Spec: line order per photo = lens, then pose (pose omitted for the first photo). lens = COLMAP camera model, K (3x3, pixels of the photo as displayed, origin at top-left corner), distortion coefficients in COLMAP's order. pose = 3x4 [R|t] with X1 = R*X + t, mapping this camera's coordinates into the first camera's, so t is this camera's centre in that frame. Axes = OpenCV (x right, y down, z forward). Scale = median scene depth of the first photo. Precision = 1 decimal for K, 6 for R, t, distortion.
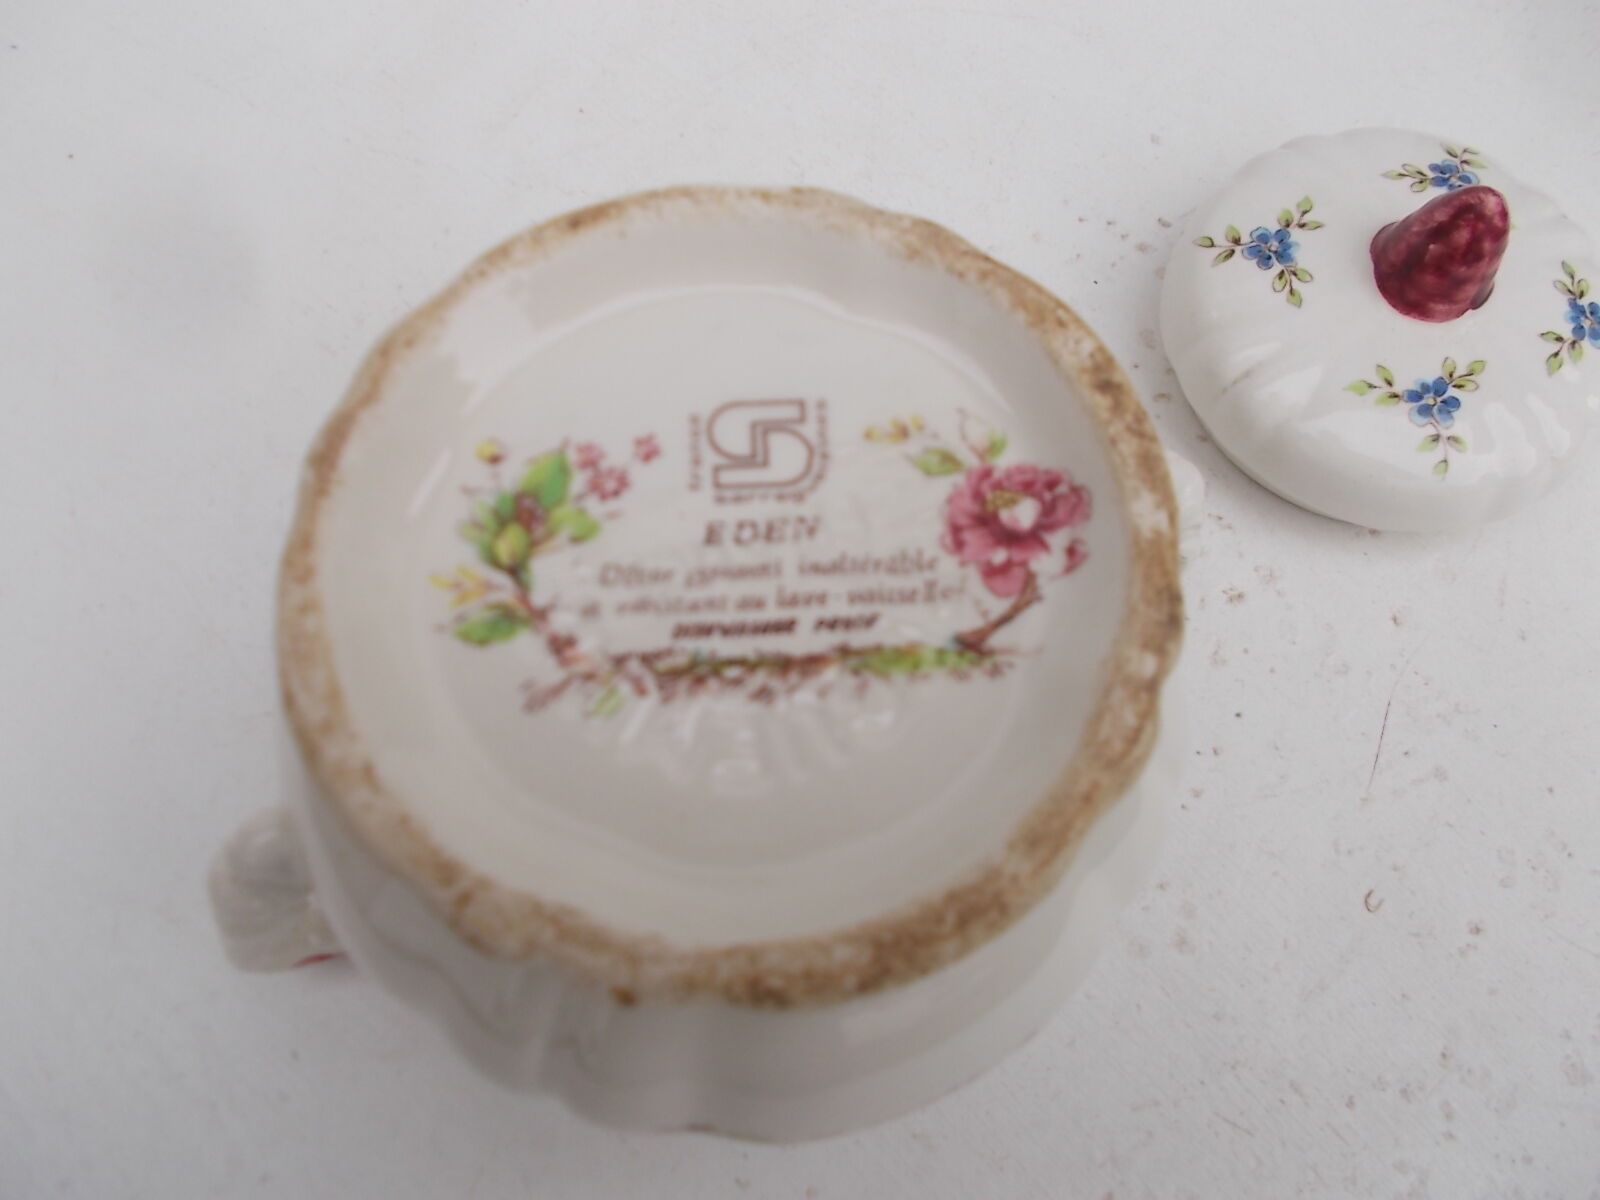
lens RADIAL K [[1193.6, 0, 798.5], [0, 1193.6, 572.0], [0, 0, 1]] dist [-0.006973, -0.007277]
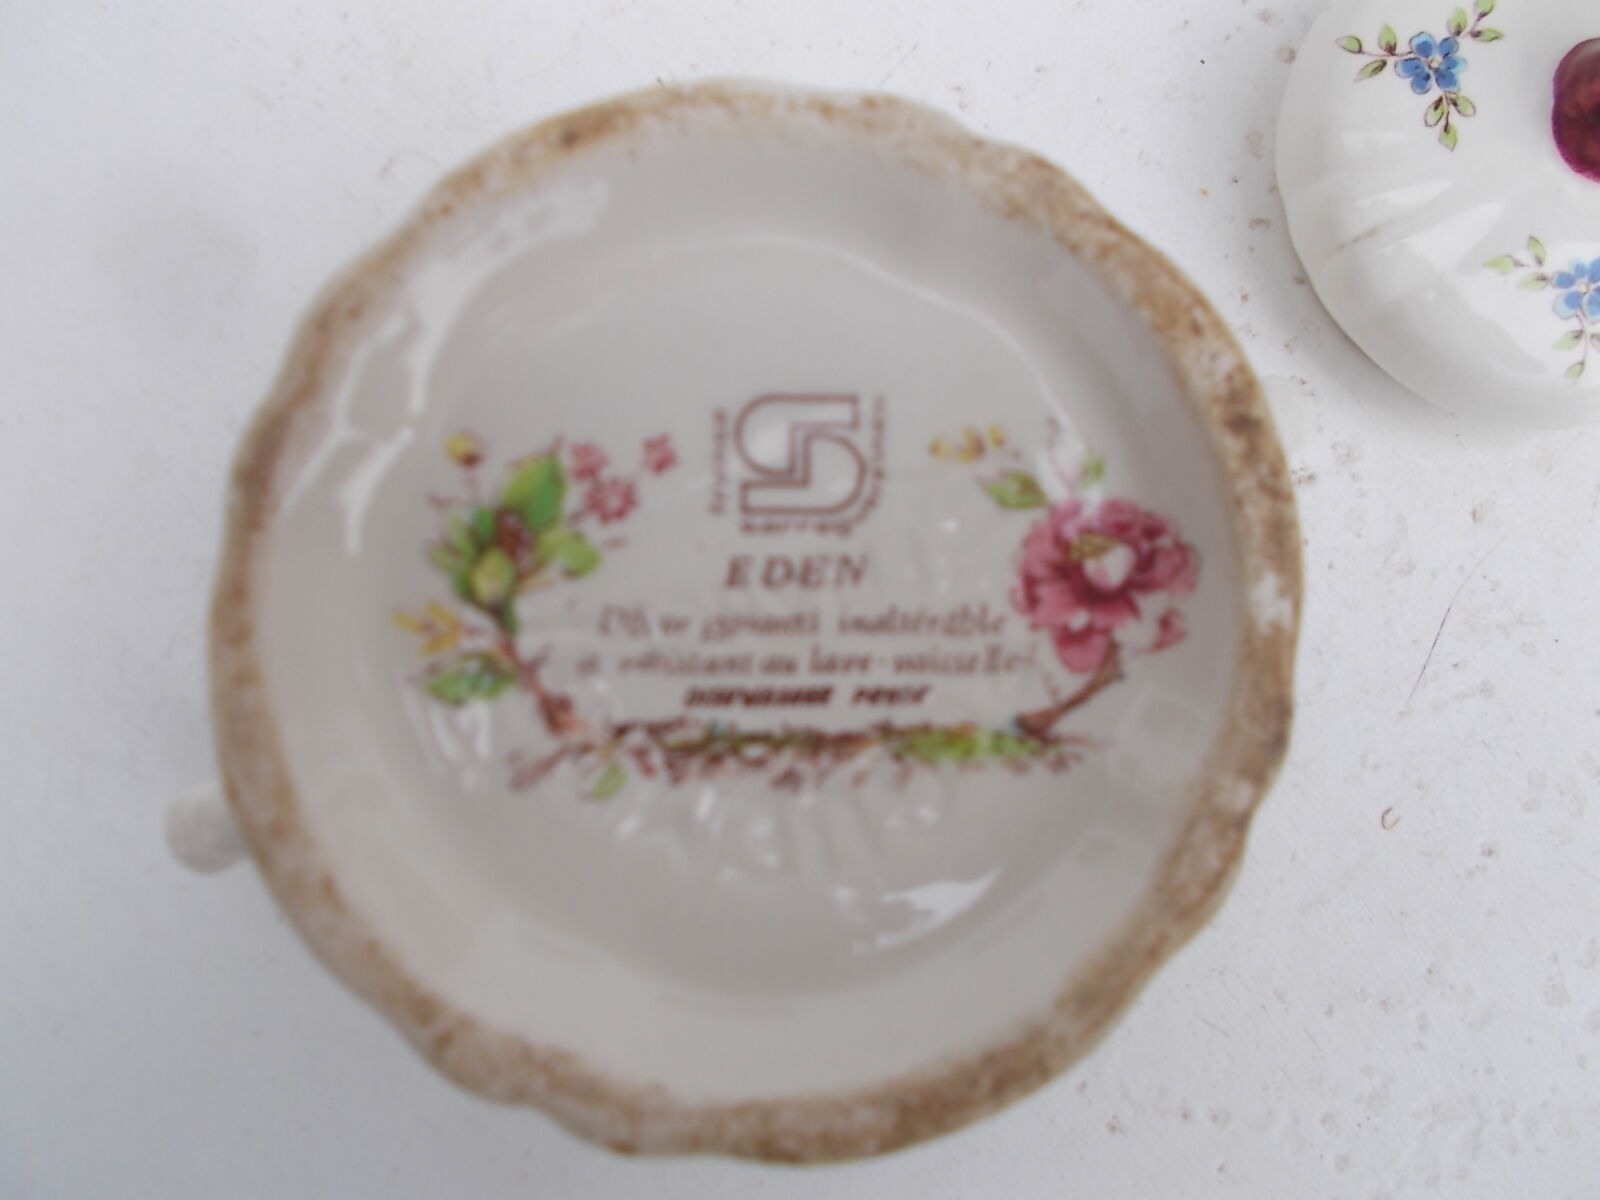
lens RADIAL K [[1204.4, 0, 800.0], [0, 1204.4, 600.0], [0, 0, 1]] dist [-0.000621, -0.013159]
pose [[0.998090, 0.058939, 0.018484, -0.042086], [-0.061763, 0.947913, 0.312484, -0.272173], [0.000896, -0.313029, 0.949743, 0.200133]]
